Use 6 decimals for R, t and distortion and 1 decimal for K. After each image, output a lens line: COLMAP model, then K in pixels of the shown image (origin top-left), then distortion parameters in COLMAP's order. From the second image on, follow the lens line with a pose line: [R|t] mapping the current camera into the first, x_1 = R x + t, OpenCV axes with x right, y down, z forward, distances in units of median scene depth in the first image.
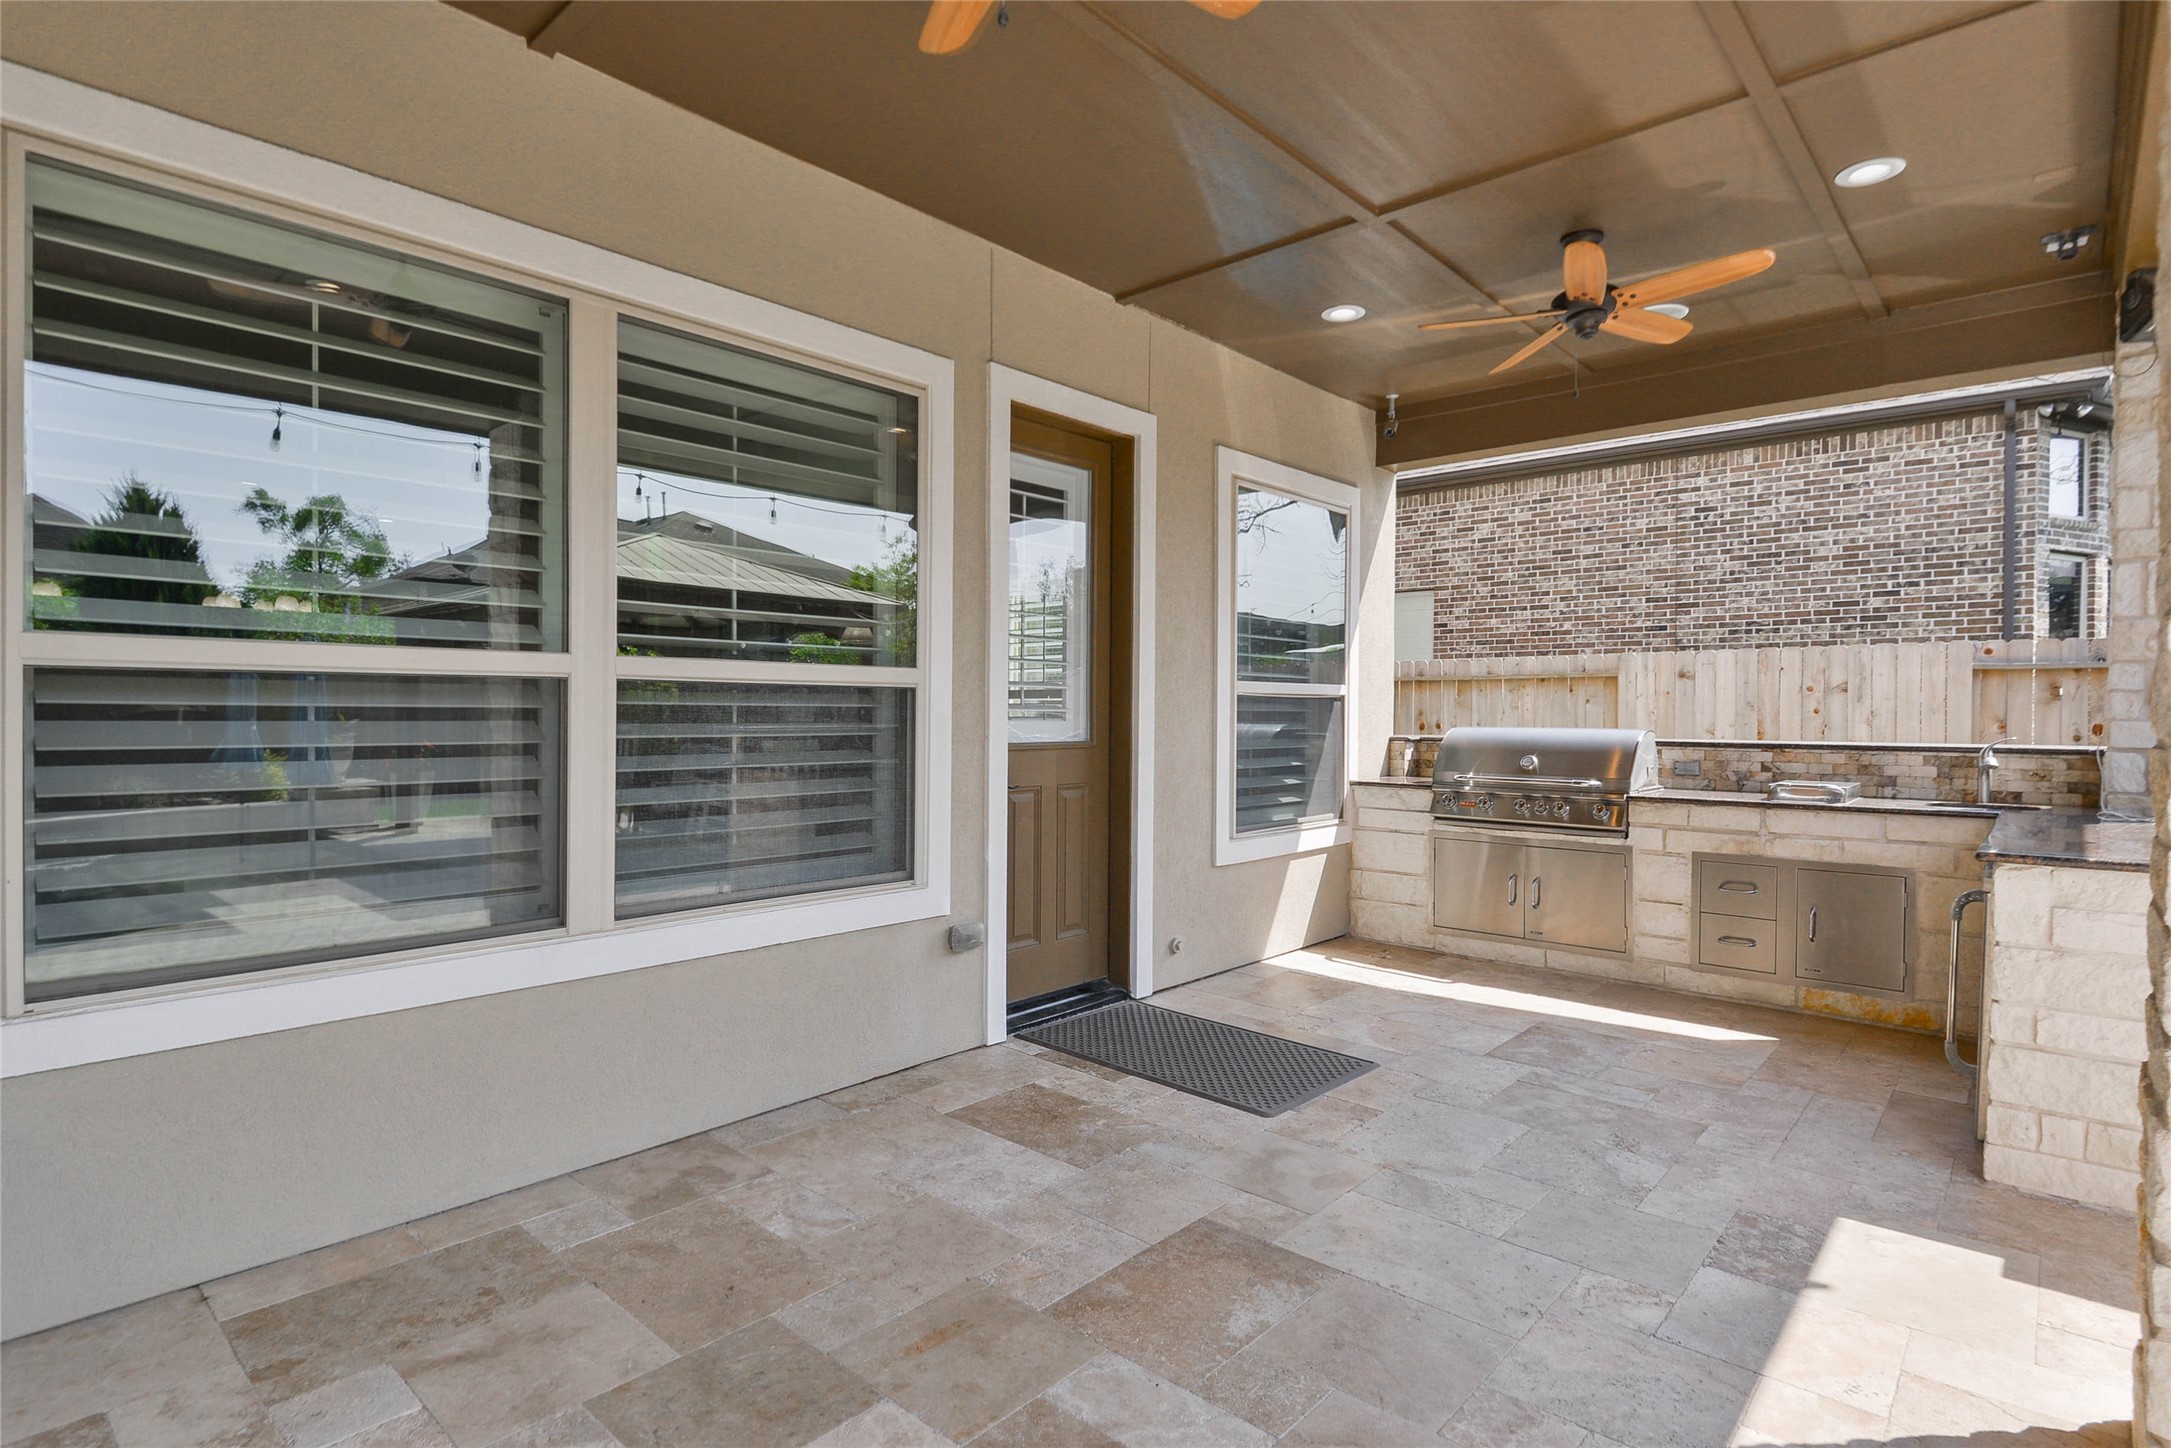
lens RADIAL K [[1113.3, 0, 1081.3], [0, 1113.3, 722.5], [0, 0, 1]] dist [-0.014741, -0.005269]
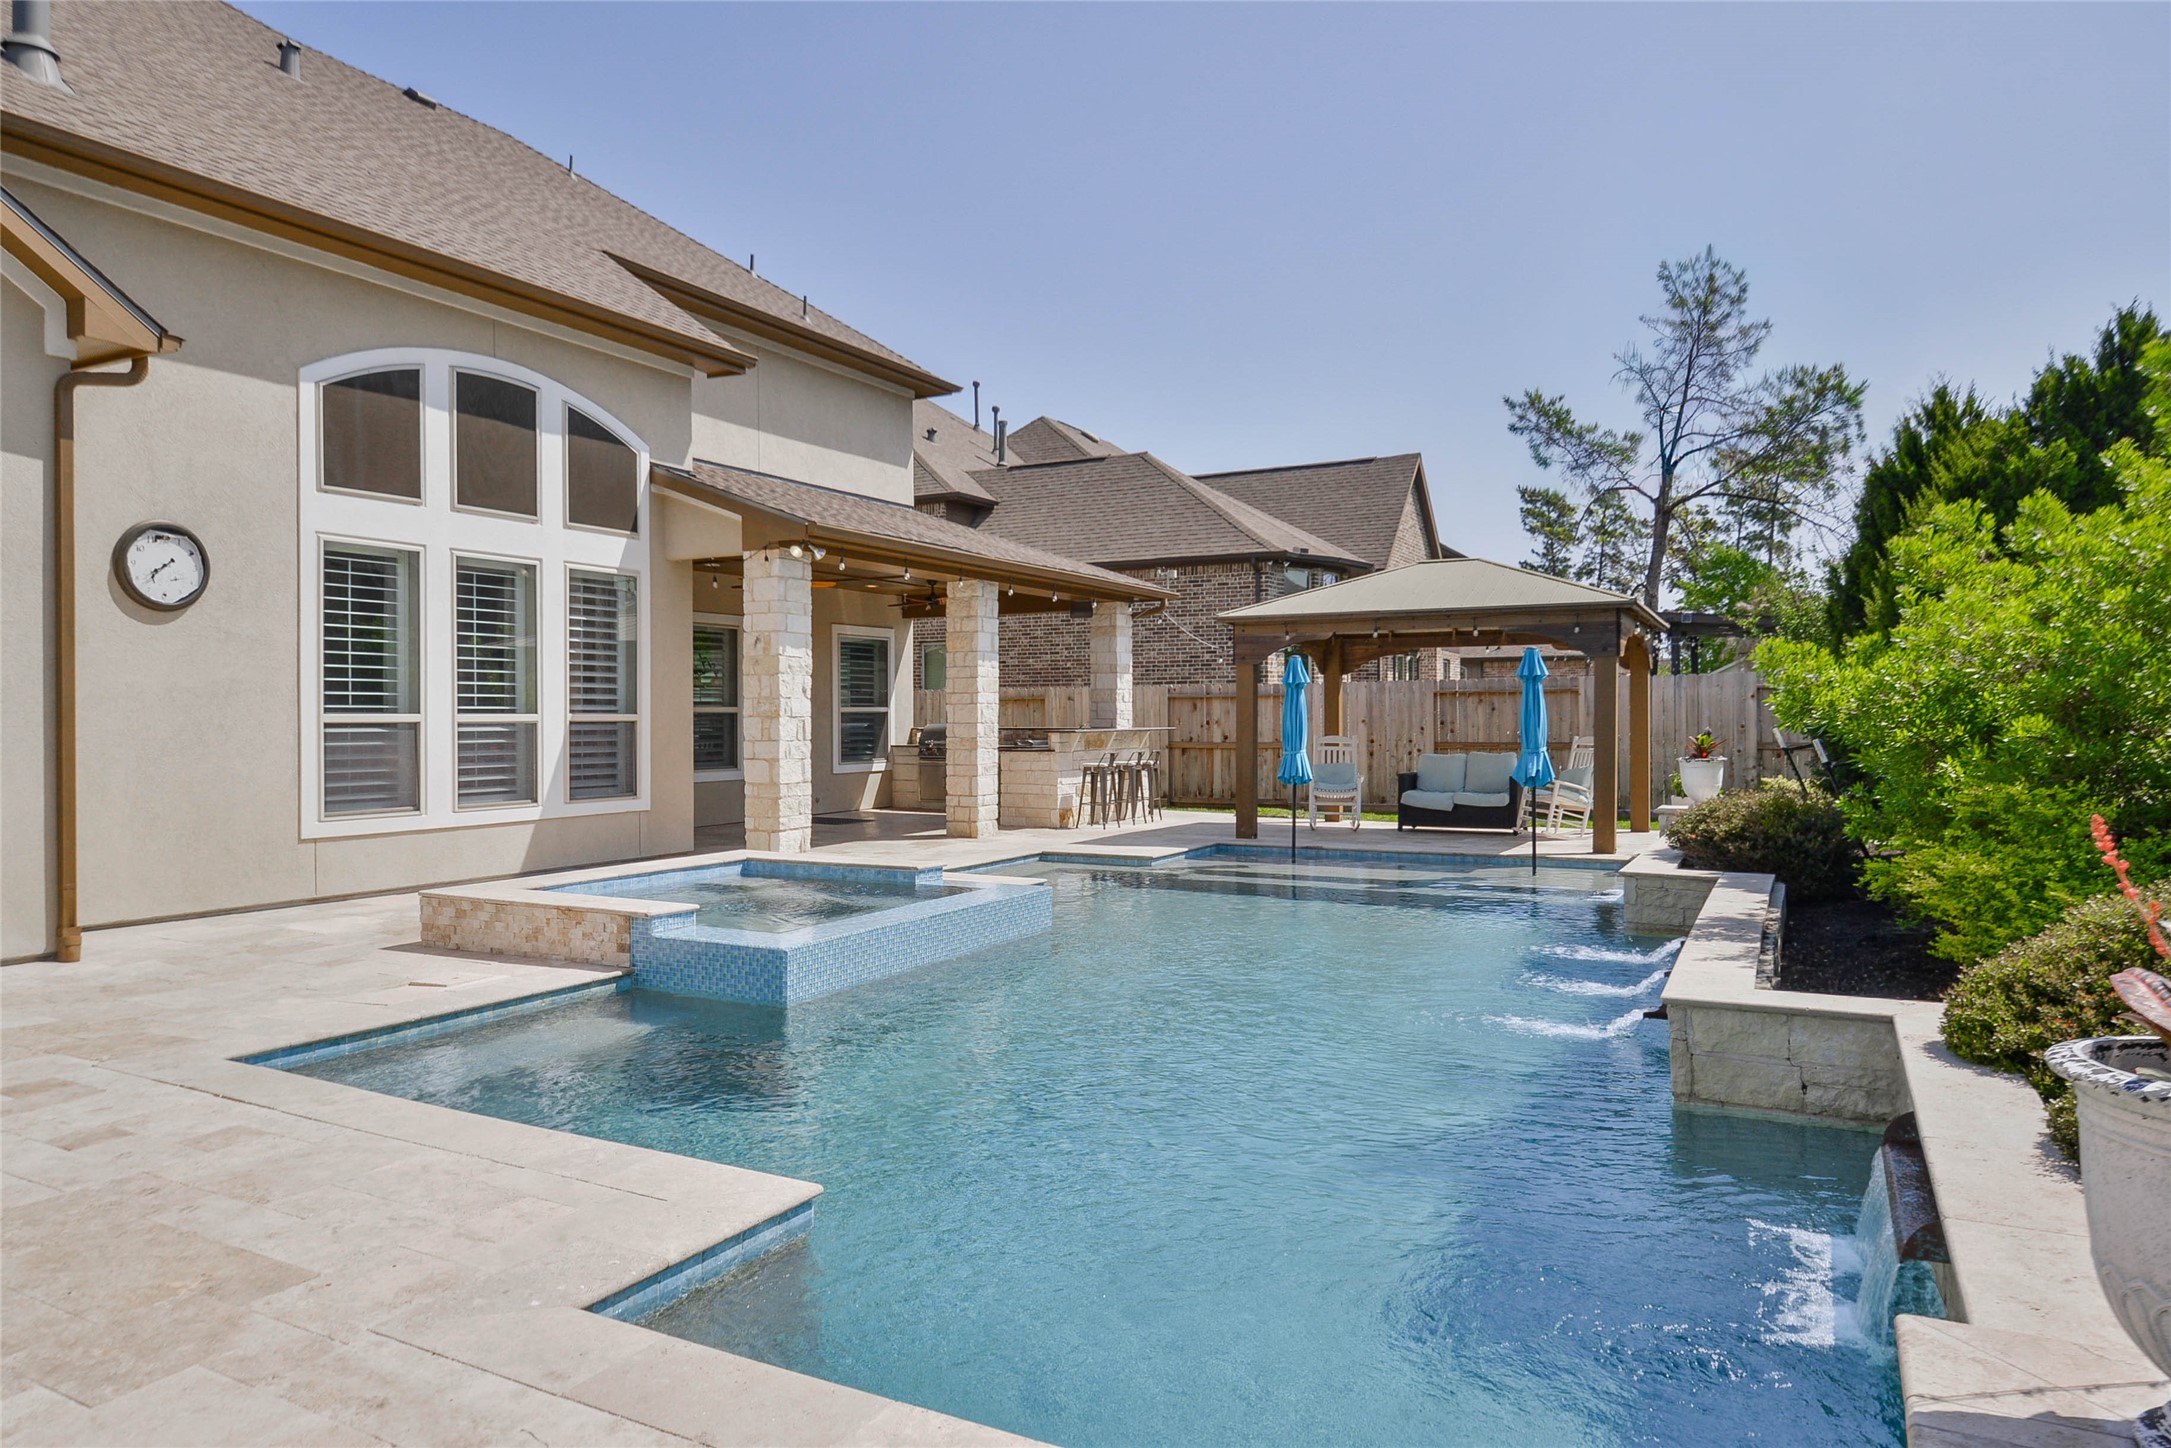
lens RADIAL K [[1338.8, 0, 1084.0], [0, 1338.8, 721.5], [0, 0, 1]] dist [-0.007943, -0.006212]
pose [[0.971862, -0.009818, 0.235345, -0.052716], [0.010147, 0.999949, -0.000186, 0.003078], [-0.235331, 0.002569, 0.971912, -2.102027]]
